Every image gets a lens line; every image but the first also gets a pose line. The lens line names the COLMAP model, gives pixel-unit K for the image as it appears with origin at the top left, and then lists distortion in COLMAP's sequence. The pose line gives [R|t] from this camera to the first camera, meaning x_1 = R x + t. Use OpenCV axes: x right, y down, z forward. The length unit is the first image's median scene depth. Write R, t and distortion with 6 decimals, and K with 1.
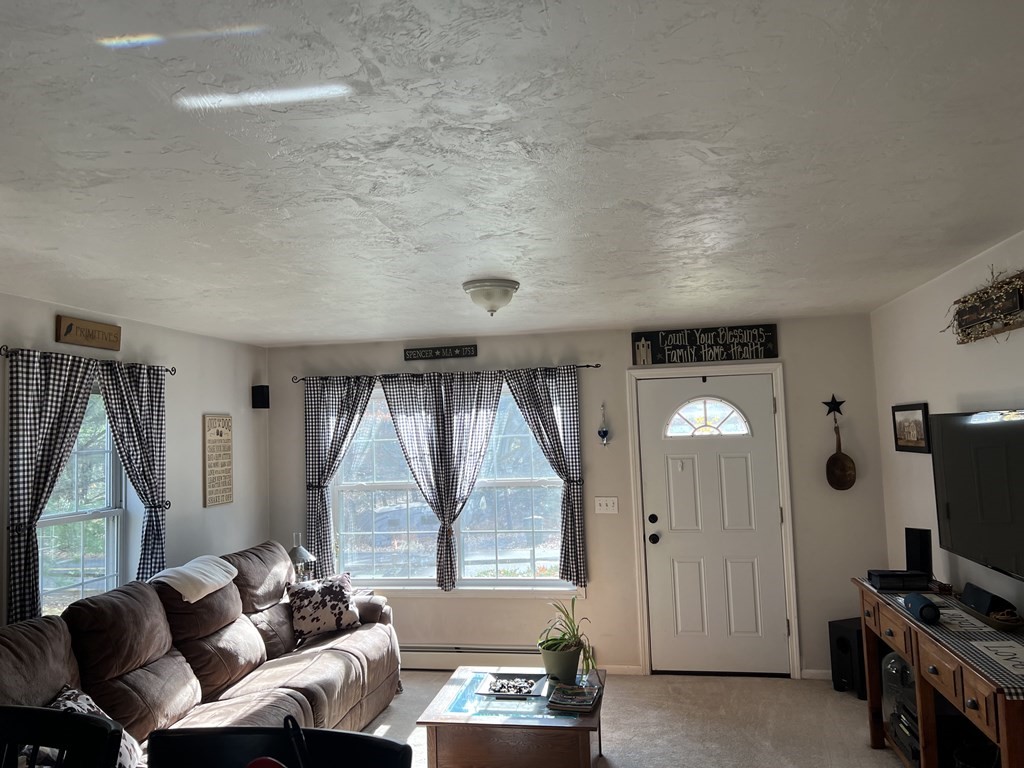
lens RADIAL K [[768.5, 0, 518.2], [0, 768.5, 384.7], [0, 0, 1]] dist [0.079121, -0.100699]
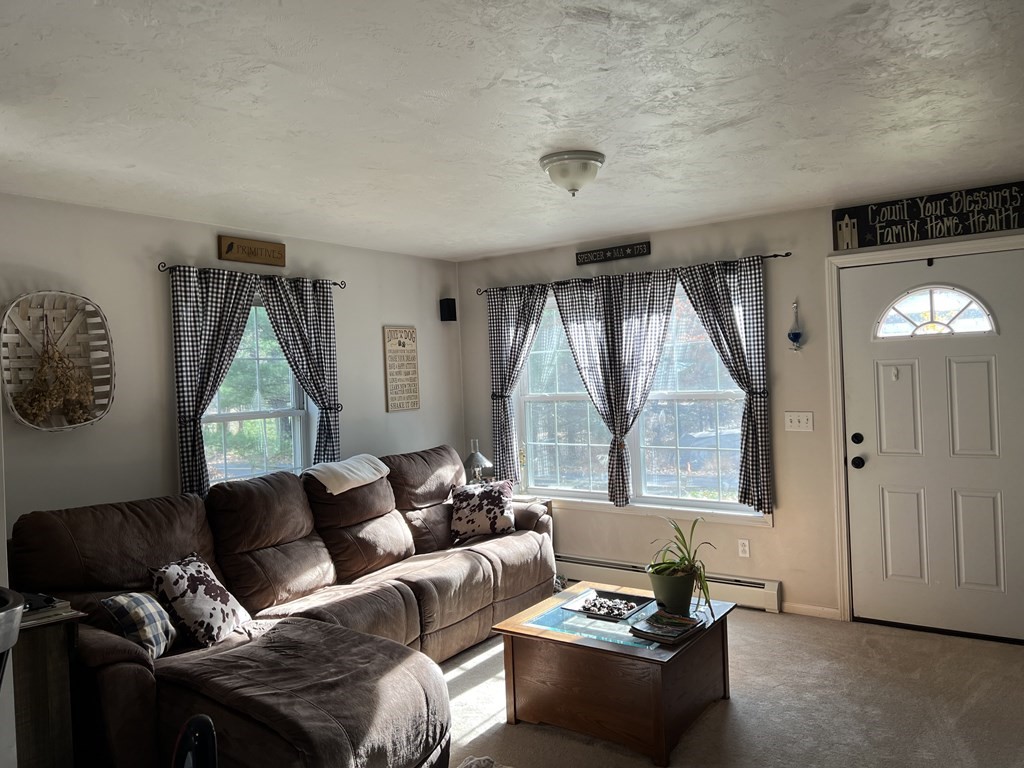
lens RADIAL K [[768.5, 0, 518.2], [0, 768.5, 384.7], [0, 0, 1]] dist [0.079121, -0.100699]
pose [[0.904457, 0.002936, -0.426554, 0.223413], [0.037273, 0.995608, 0.085886, 0.036156], [0.424933, -0.093579, 0.900375, 0.123621]]
